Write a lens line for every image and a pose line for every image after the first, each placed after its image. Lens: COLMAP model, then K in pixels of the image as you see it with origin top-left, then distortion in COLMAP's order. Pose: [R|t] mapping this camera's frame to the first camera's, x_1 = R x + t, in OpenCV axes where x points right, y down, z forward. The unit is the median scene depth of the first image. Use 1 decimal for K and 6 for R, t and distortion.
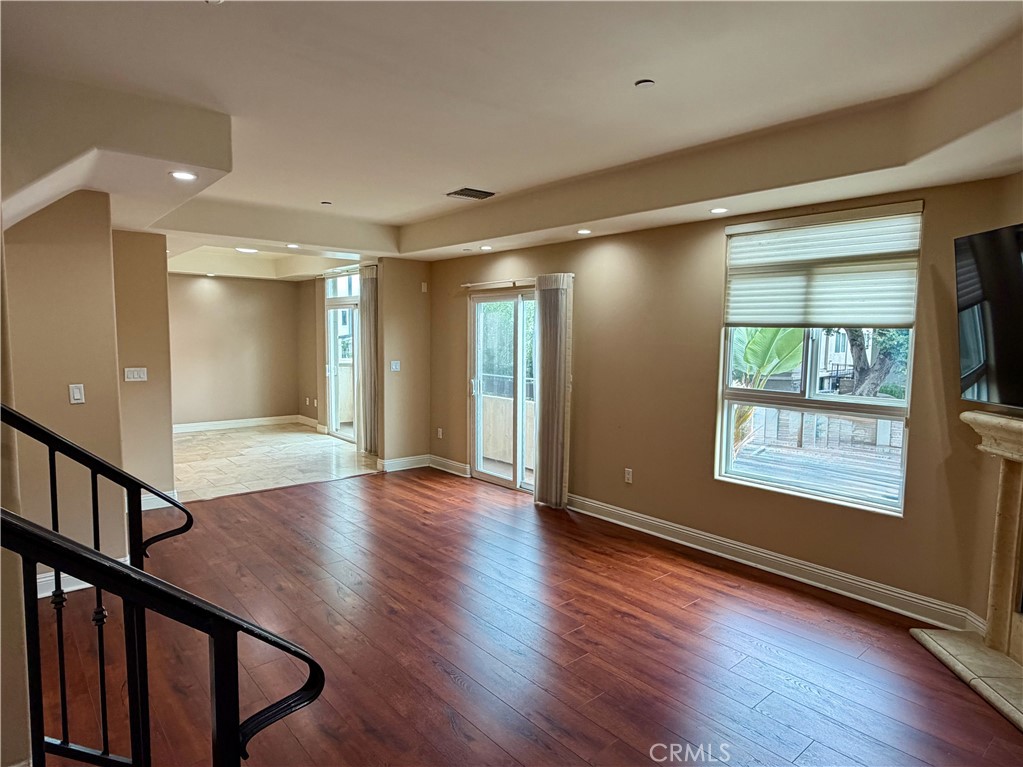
lens RADIAL K [[597.8, 0, 511.5], [0, 597.8, 383.5], [0, 0, 1]] dist [-0.000945, 0.000170]
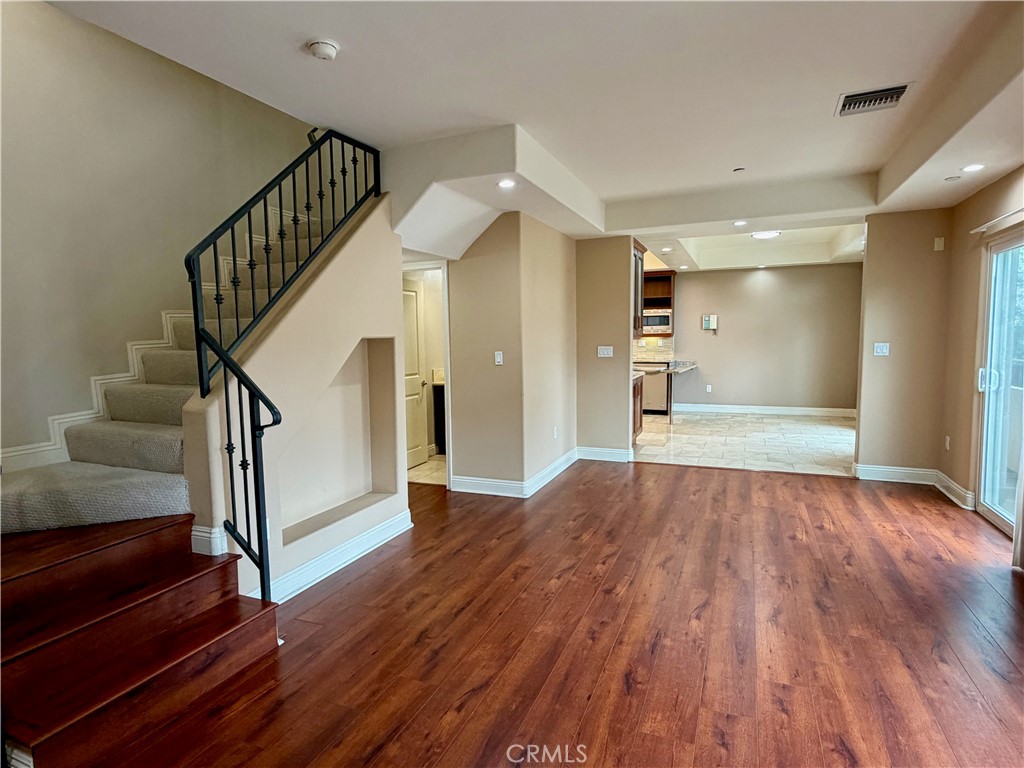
lens RADIAL K [[556.1, 0, 512.0], [0, 556.1, 384.0], [0, 0, 1]] dist [-0.000322, -0.000807]
pose [[0.444605, 0.056865, -0.893920, 0.284188], [-0.051617, 0.997951, 0.037810, 0.015935], [0.894238, 0.029331, 0.446629, 0.258825]]
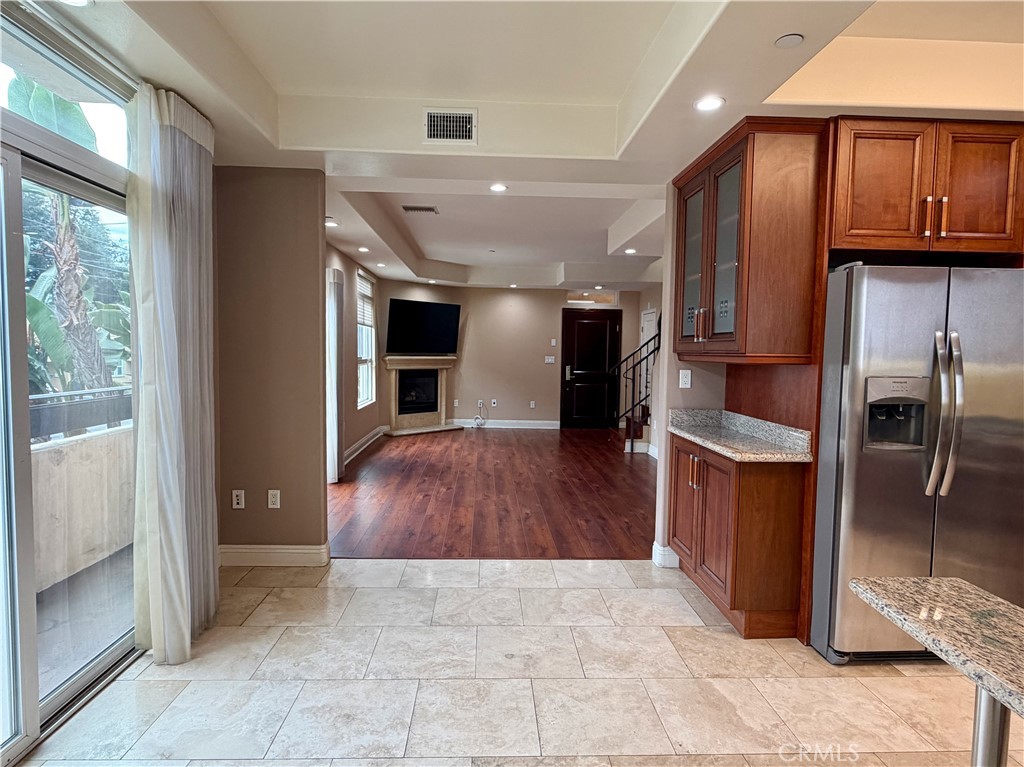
lens RADIAL K [[578.4, 0, 512.0], [0, 578.4, 383.5], [0, 0, 1]] dist [0.000674, 0.001415]
pose [[-0.786584, -0.063337, 0.614226, -0.755849], [0.022881, 0.991053, 0.131495, -0.094344], [-0.617059, 0.117486, -0.778097, 1.456938]]
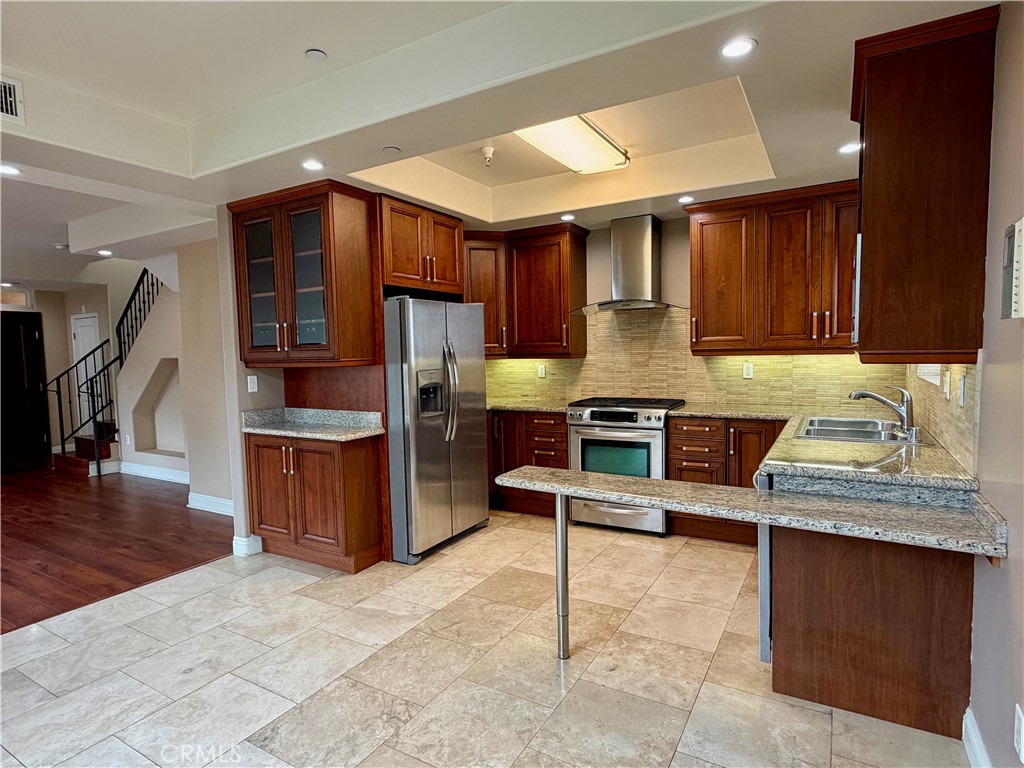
lens RADIAL K [[556.1, 0, 512.0], [0, 556.1, 384.0], [0, 0, 1]] dist [-0.000322, -0.000807]
pose [[-0.945967, 0.027502, -0.323094, -0.605475], [-0.017126, 0.990769, 0.134476, -0.108162], [0.323809, 0.132743, -0.936764, 1.582923]]
